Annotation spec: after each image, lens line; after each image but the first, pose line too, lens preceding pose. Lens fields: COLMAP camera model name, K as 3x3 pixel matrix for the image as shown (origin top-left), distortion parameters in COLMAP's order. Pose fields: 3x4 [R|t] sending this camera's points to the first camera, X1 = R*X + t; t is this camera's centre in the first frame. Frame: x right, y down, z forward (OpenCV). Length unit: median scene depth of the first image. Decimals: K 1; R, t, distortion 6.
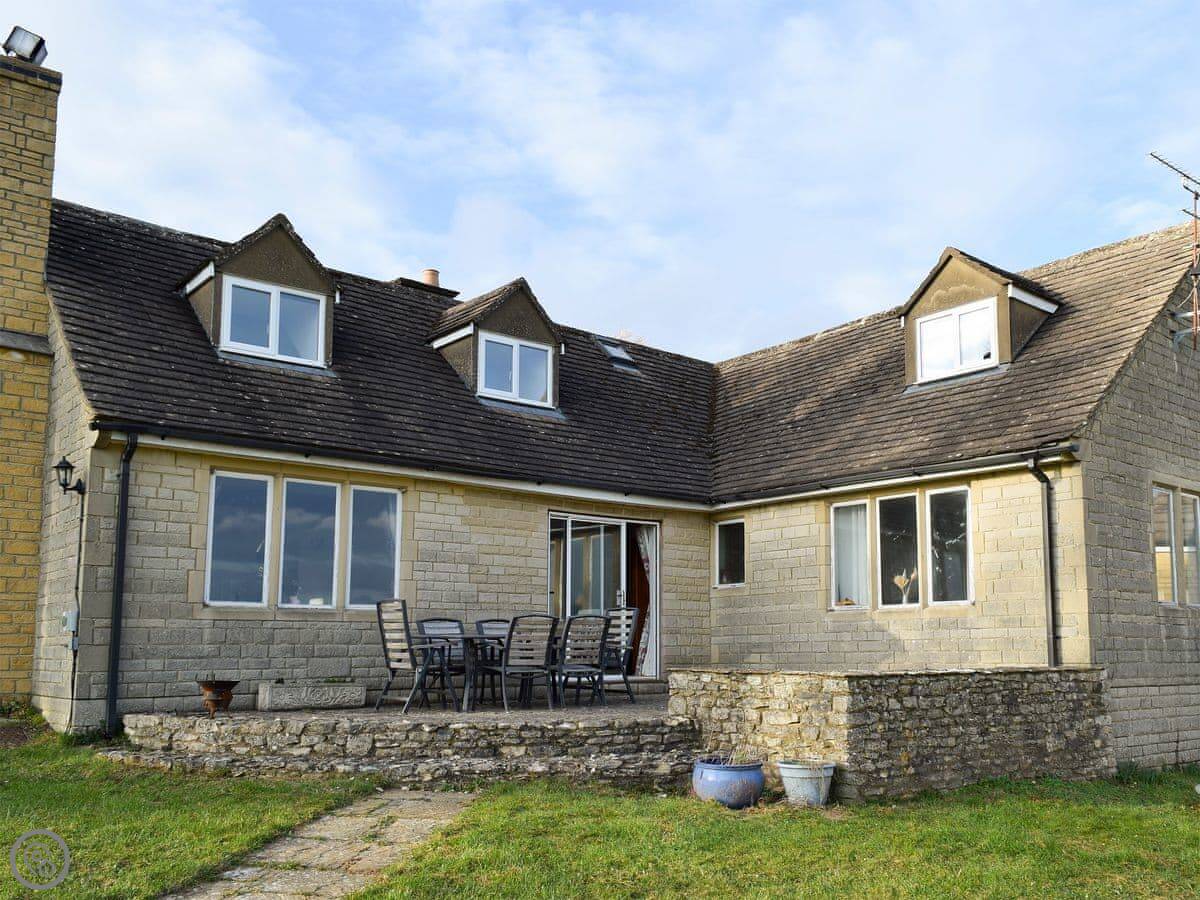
lens RADIAL K [[925.4, 0, 649.9], [0, 925.4, 508.8], [0, 0, 1]] dist [0.006714, 0.003039]
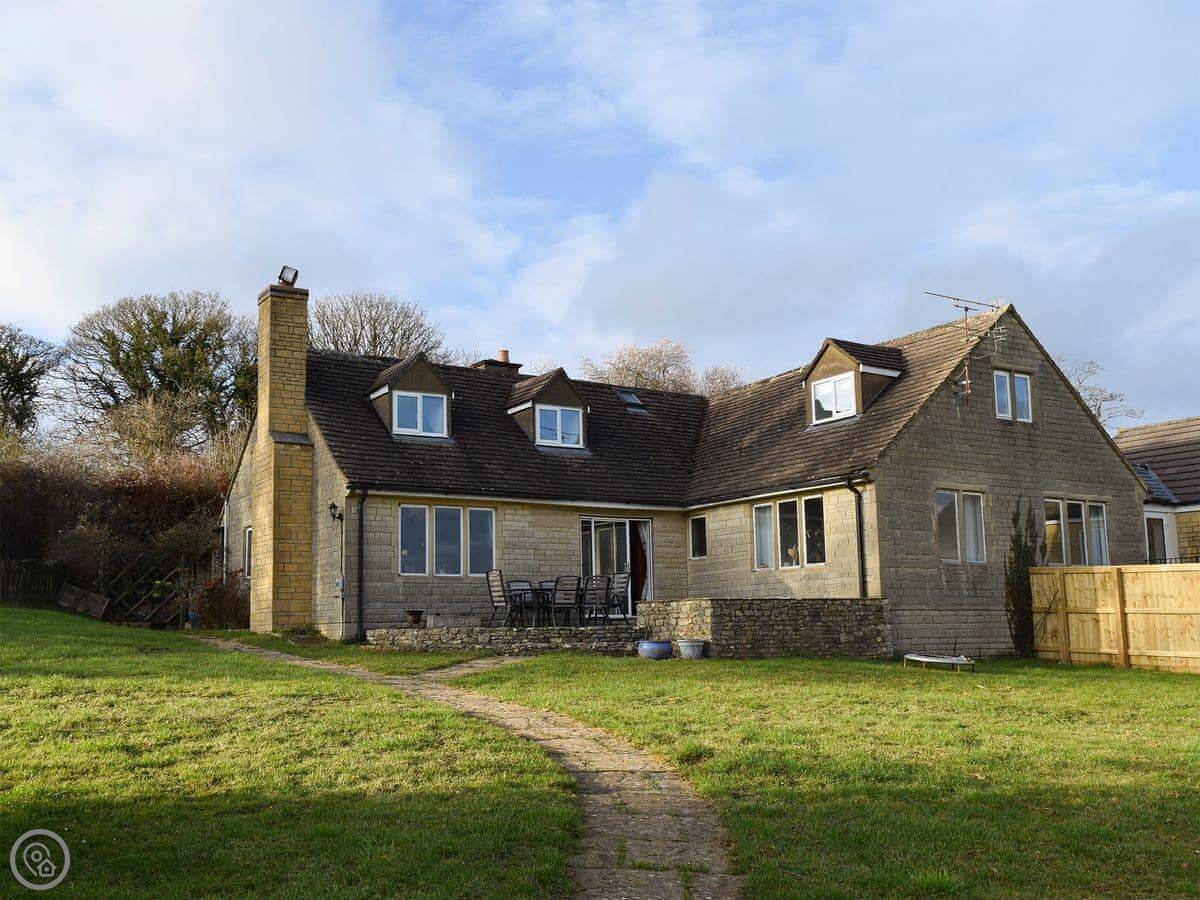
lens RADIAL K [[1035.4, 0, 600.0], [0, 1035.4, 450.0], [0, 0, 1]] dist [0.000360, -0.000658]
pose [[0.990075, -0.041342, -0.134320, 0.204598], [0.037762, 0.998863, -0.029089, -0.068170], [0.135370, 0.023728, 0.990511, -0.950879]]
